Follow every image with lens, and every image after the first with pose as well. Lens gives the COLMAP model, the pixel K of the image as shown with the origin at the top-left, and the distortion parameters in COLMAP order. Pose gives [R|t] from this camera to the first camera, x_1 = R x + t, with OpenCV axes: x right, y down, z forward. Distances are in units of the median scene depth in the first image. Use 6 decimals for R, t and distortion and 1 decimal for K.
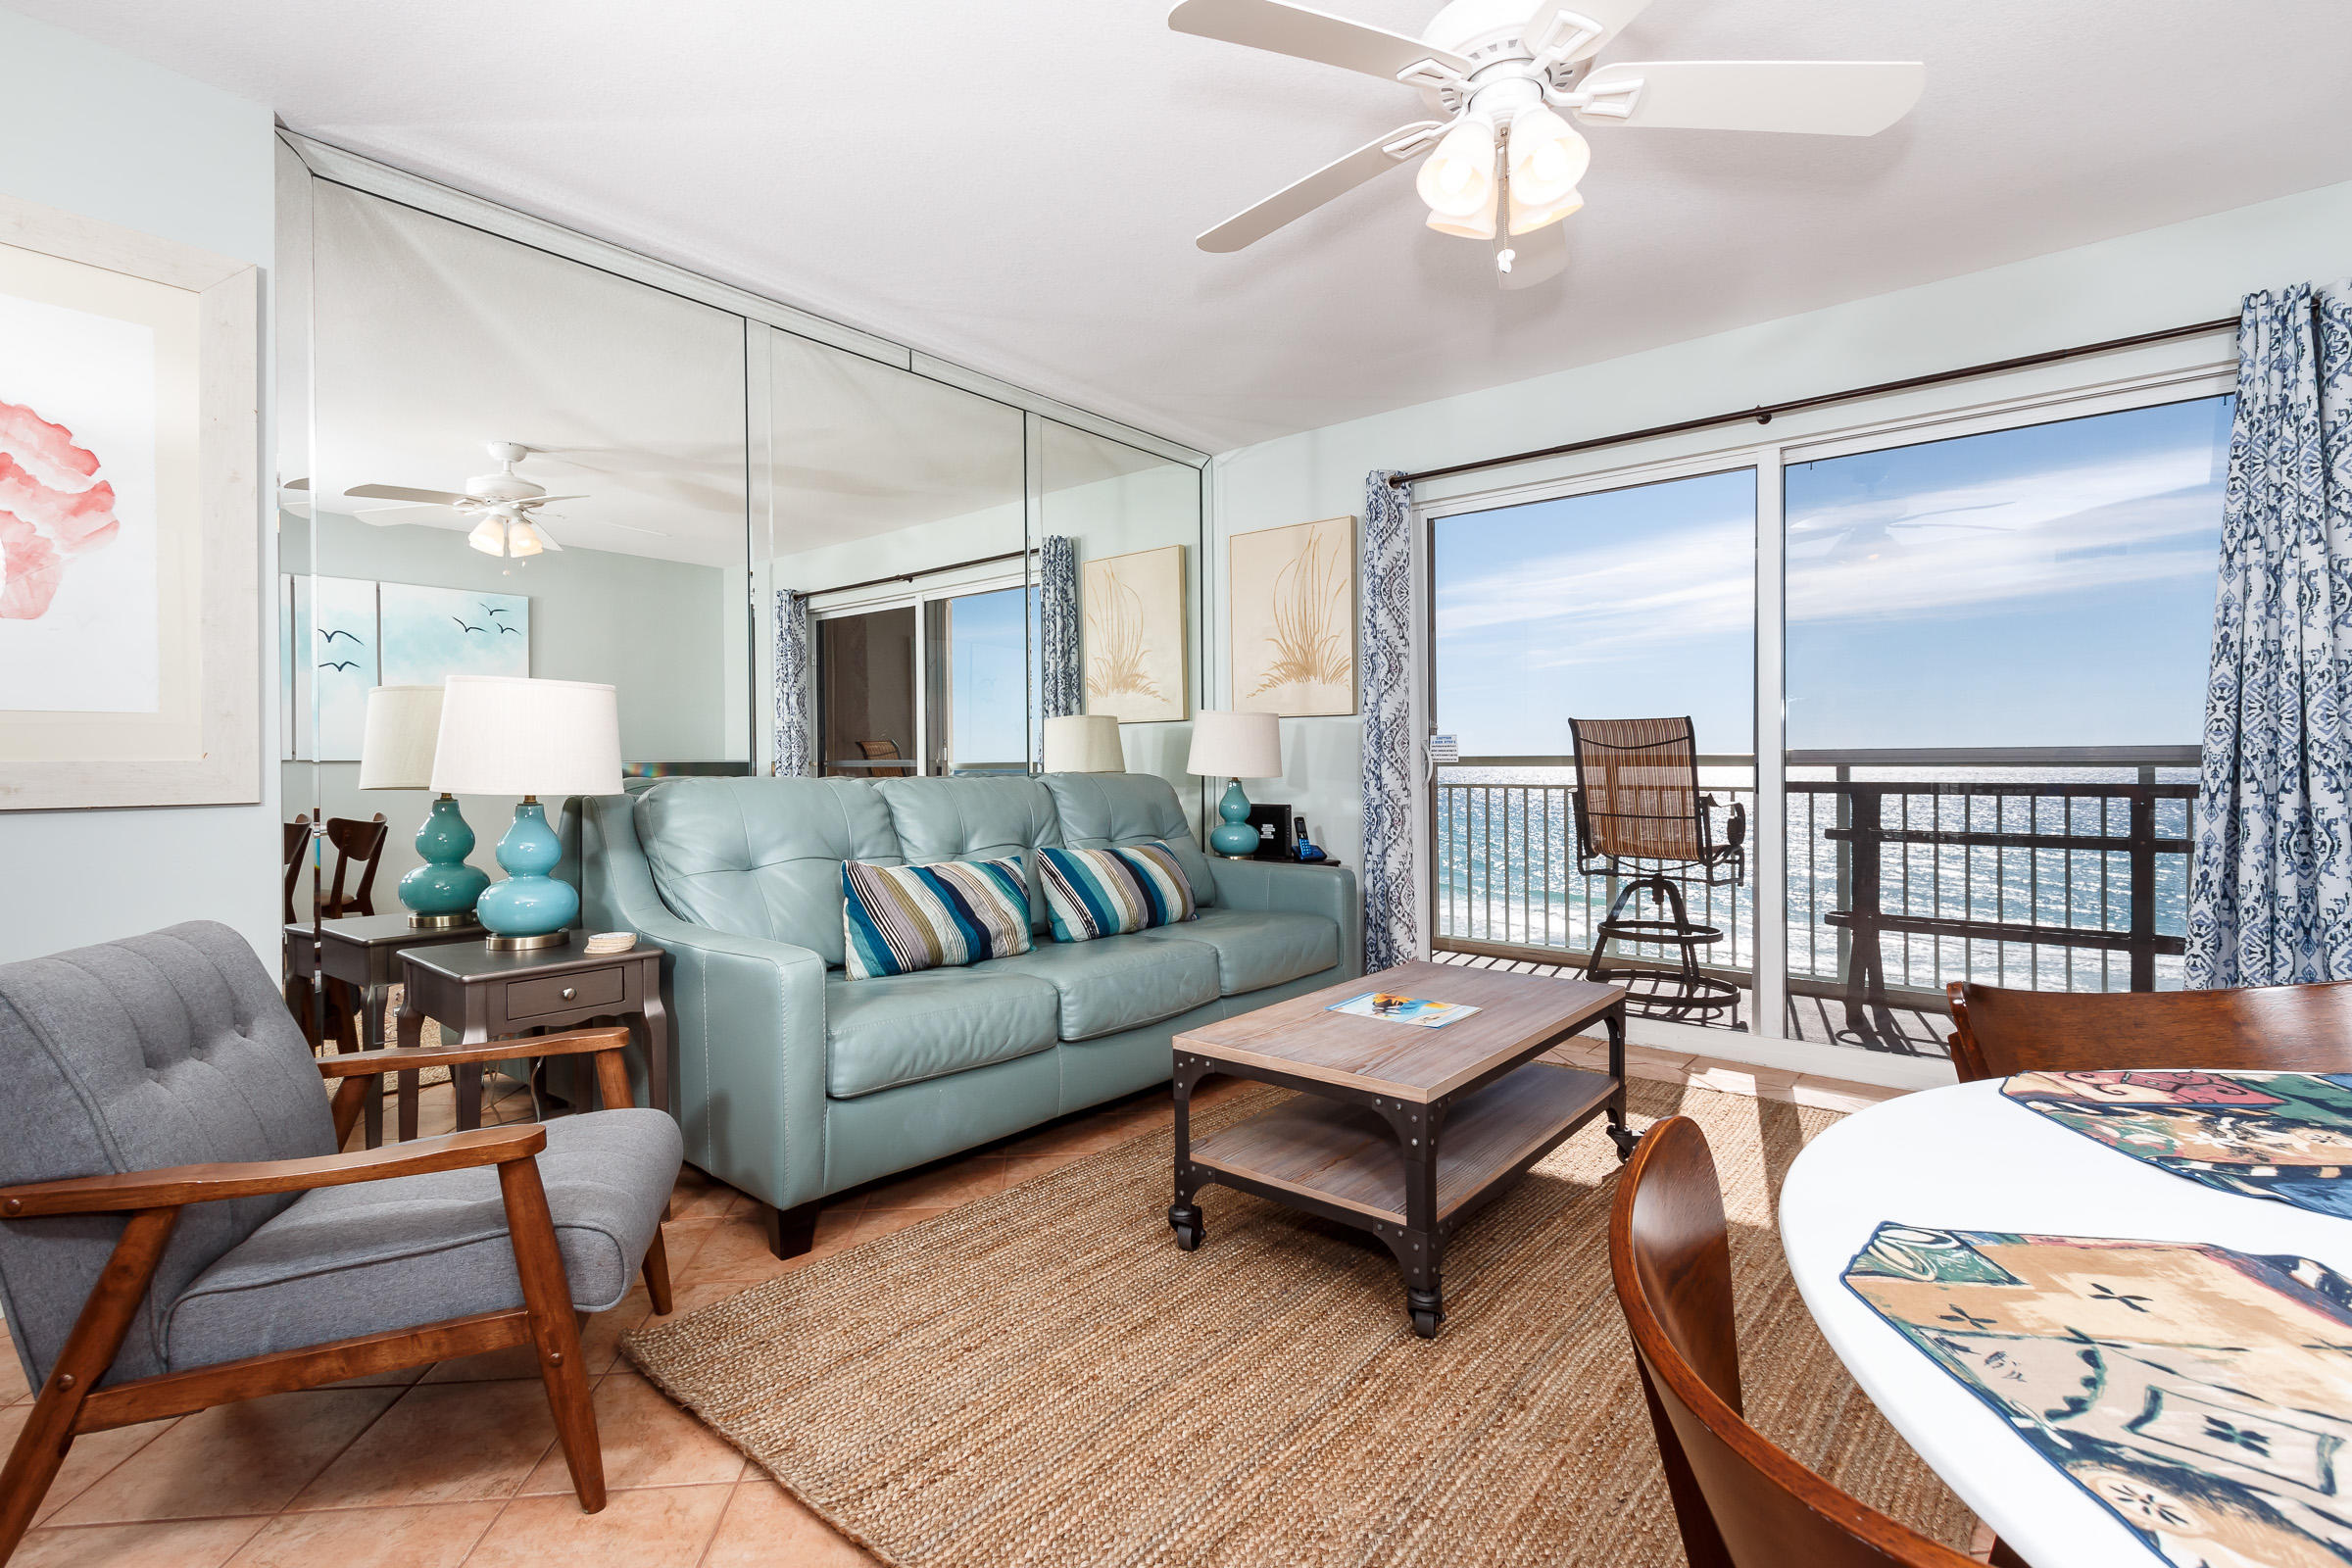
lens RADIAL K [[1072.3, 0, 1166.7], [0, 1072.3, 802.4], [0, 0, 1]] dist [0.010598, -0.001100]
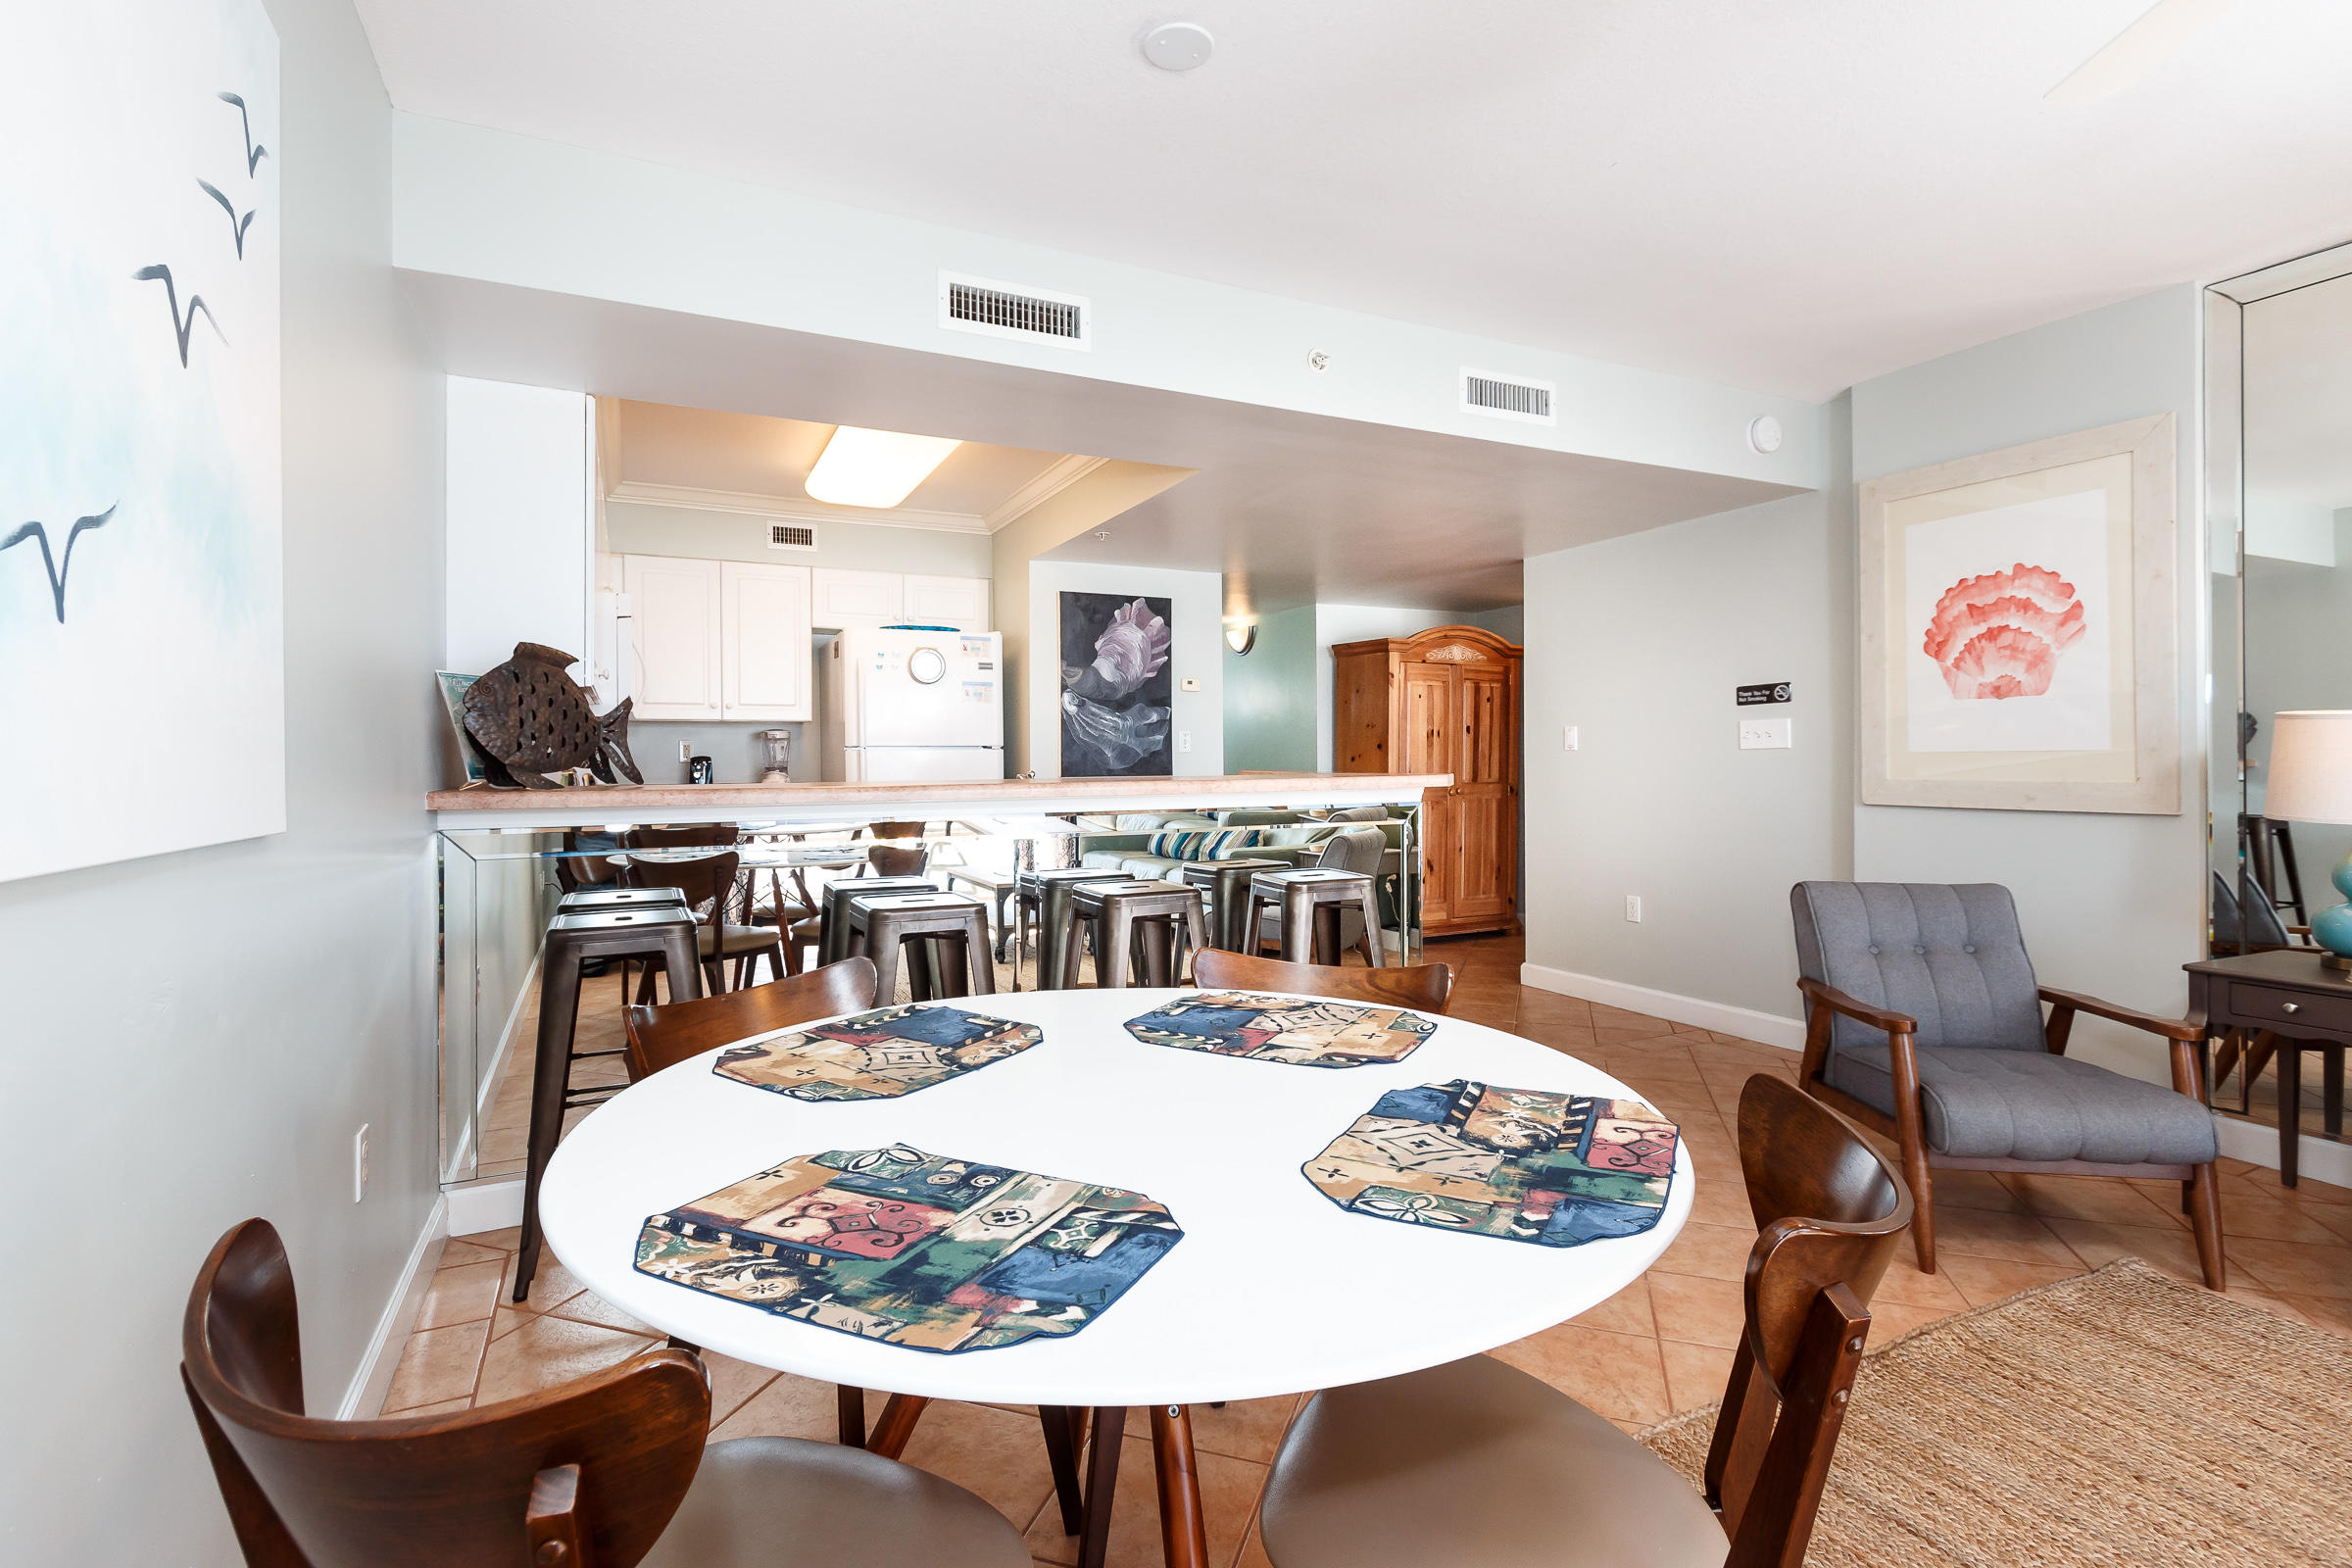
lens RADIAL K [[1178.9, 0, 1184.7], [0, 1178.9, 758.8], [0, 0, 1]] dist [0.035450, 0.000640]
pose [[-0.392847, 0.010668, -0.919542, 0.873321], [-0.029025, 0.999291, 0.023993, -0.060179], [0.919146, 0.036115, -0.392258, 0.408016]]
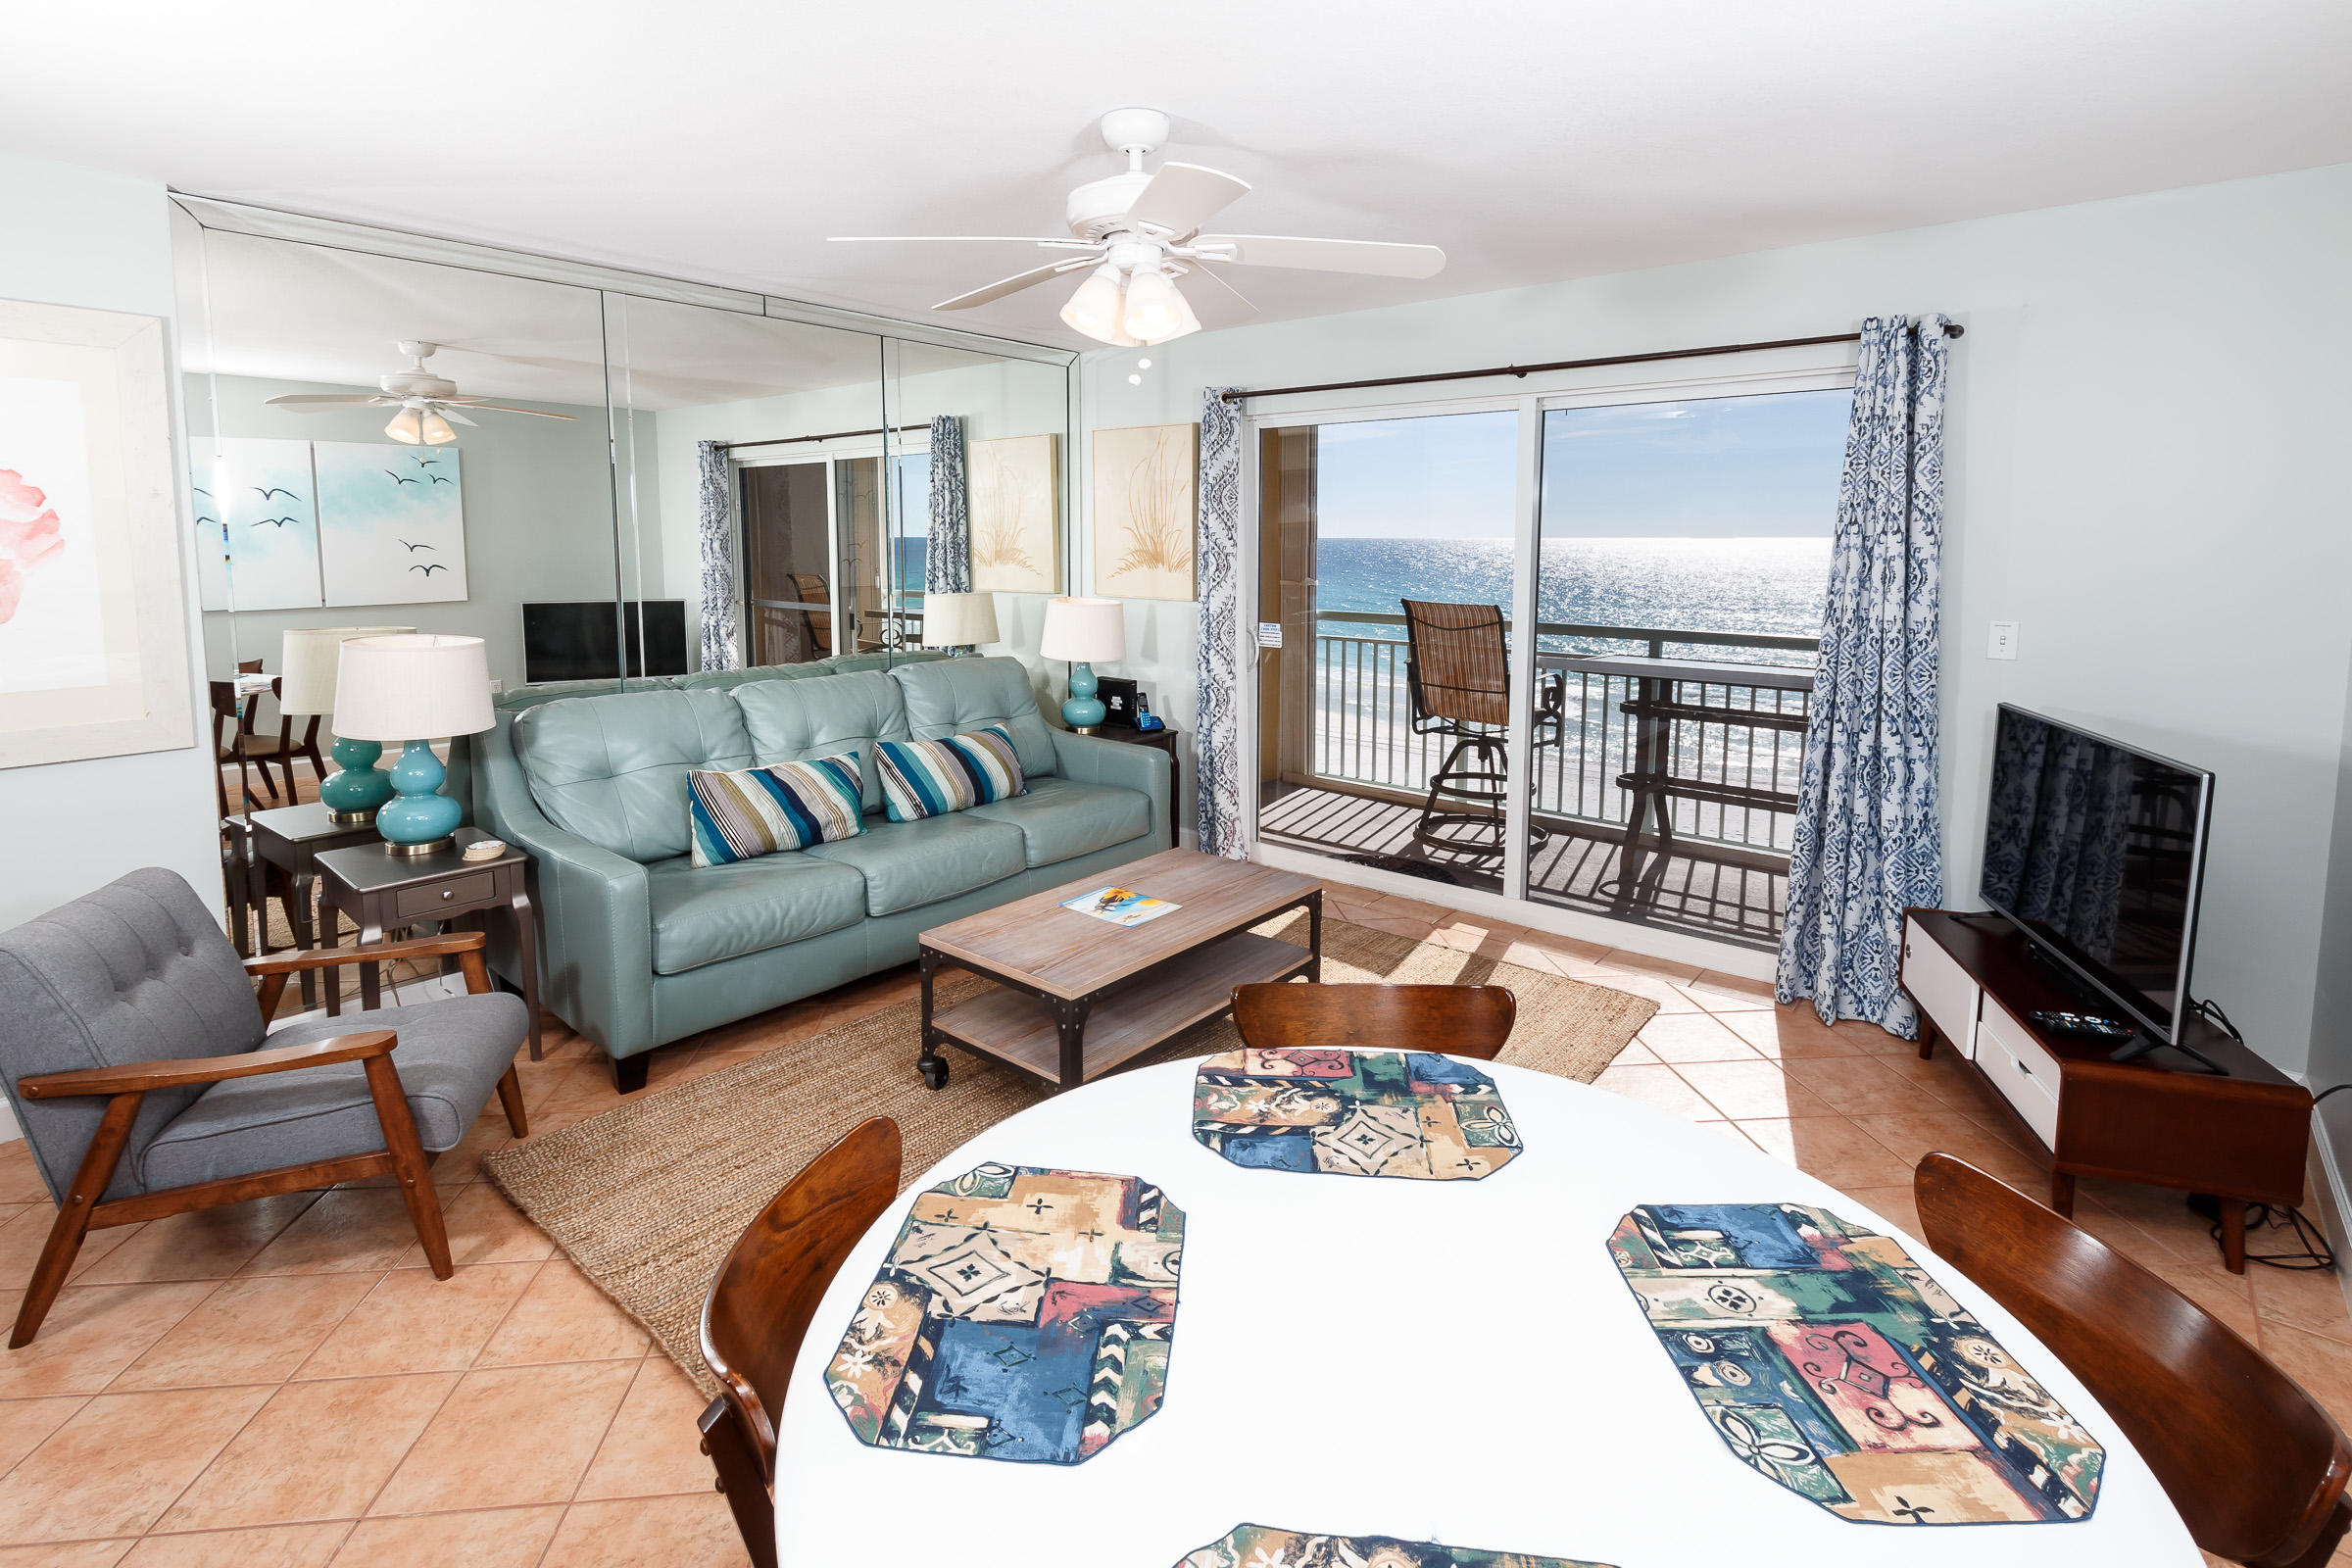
lens RADIAL K [[1072.3, 0, 1165.0], [0, 1072.3, 697.3], [0, 0, 1]] dist [0.010598, -0.001100]
pose [[0.999722, 0.017838, 0.015445, 0.251521], [-0.019282, 0.994892, 0.099083, -0.182398], [-0.013599, -0.099353, 0.994959, -0.246407]]
